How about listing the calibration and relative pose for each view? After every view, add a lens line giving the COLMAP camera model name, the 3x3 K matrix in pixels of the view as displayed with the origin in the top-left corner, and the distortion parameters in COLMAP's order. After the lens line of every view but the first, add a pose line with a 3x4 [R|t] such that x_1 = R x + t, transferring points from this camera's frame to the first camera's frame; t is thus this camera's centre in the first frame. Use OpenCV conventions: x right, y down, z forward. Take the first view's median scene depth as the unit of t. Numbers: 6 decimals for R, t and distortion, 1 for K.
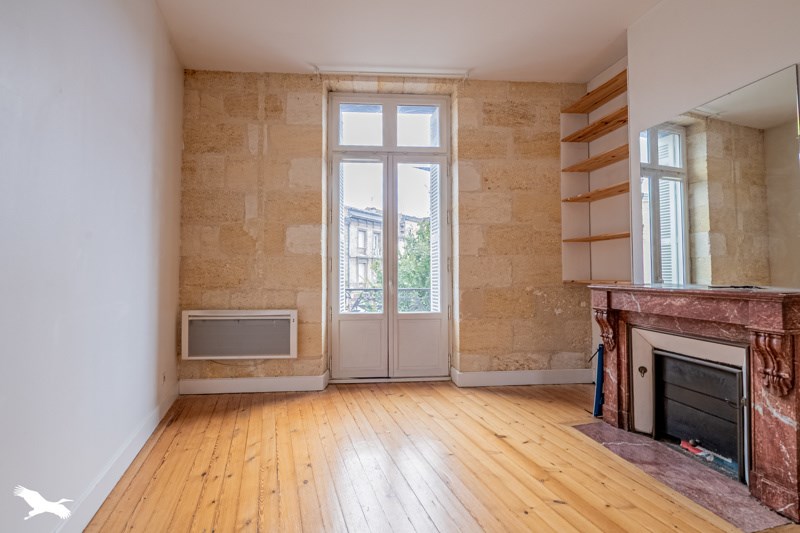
lens RADIAL K [[350.1, 0, 400.0], [0, 350.1, 266.5], [0, 0, 1]] dist [-0.001792, -0.000249]
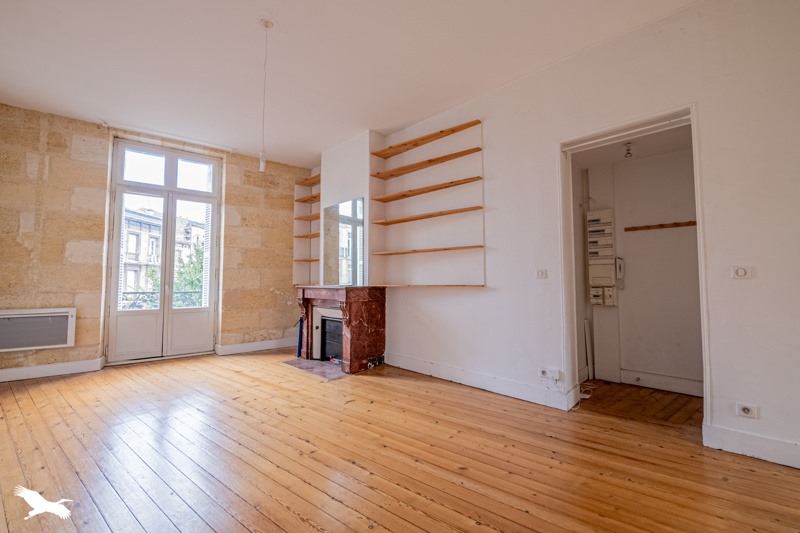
lens RADIAL K [[326.3, 0, 397.6], [0, 326.3, 263.9], [0, 0, 1]] dist [-0.001460, -0.003271]
pose [[0.836900, 0.031903, 0.546425, 0.029774], [-0.011563, 0.999108, -0.040623, 0.000092], [-0.547234, 0.027679, 0.836522, -0.582969]]
